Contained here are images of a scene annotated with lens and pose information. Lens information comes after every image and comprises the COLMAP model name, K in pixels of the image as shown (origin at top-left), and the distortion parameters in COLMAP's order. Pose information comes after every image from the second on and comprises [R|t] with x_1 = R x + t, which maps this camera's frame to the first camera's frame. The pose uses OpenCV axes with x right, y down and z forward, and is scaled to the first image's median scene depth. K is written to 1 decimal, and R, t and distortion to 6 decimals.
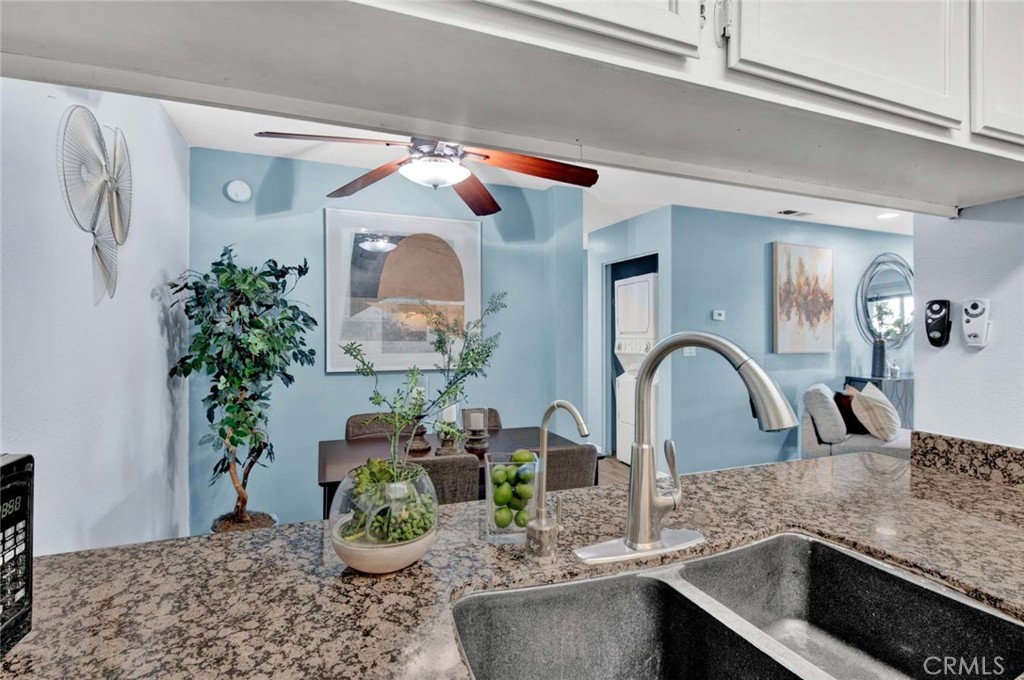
lens RADIAL K [[485.7, 0, 488.3], [0, 485.7, 324.8], [0, 0, 1]] dist [-0.024469, -0.000524]
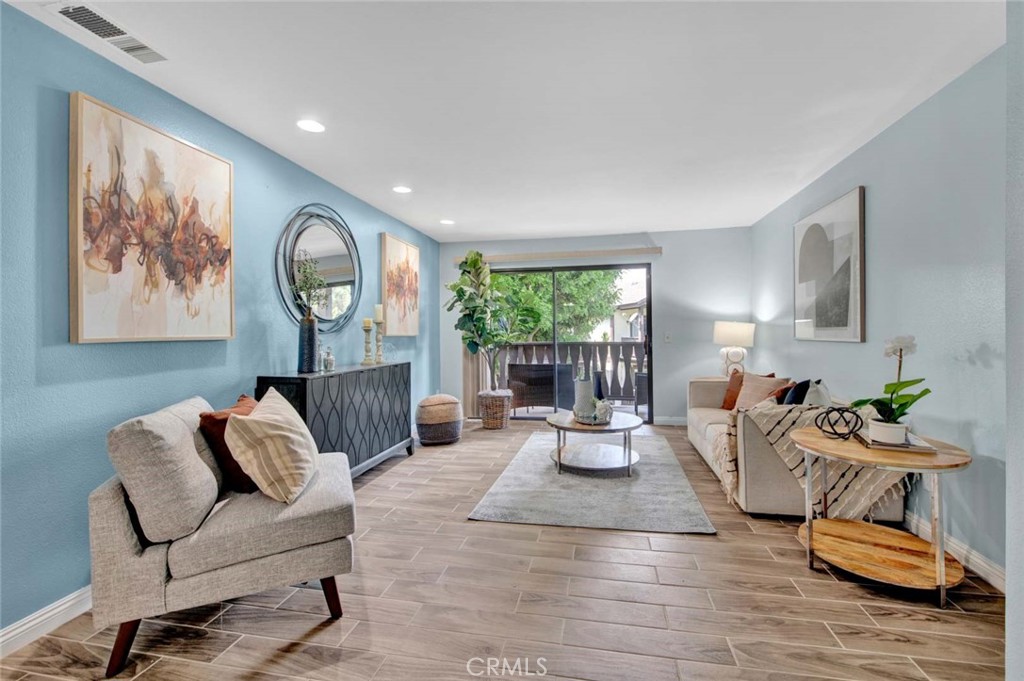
lens RADIAL K [[417.9, 0, 522.1], [0, 417.9, 340.6], [0, 0, 1]] dist [-0.005811, -0.002752]
pose [[0.480086, -0.030399, 0.876695, 0.456058], [0.003760, 0.999462, 0.032596, 0.046062], [-0.877214, -0.012353, 0.479941, 0.454758]]
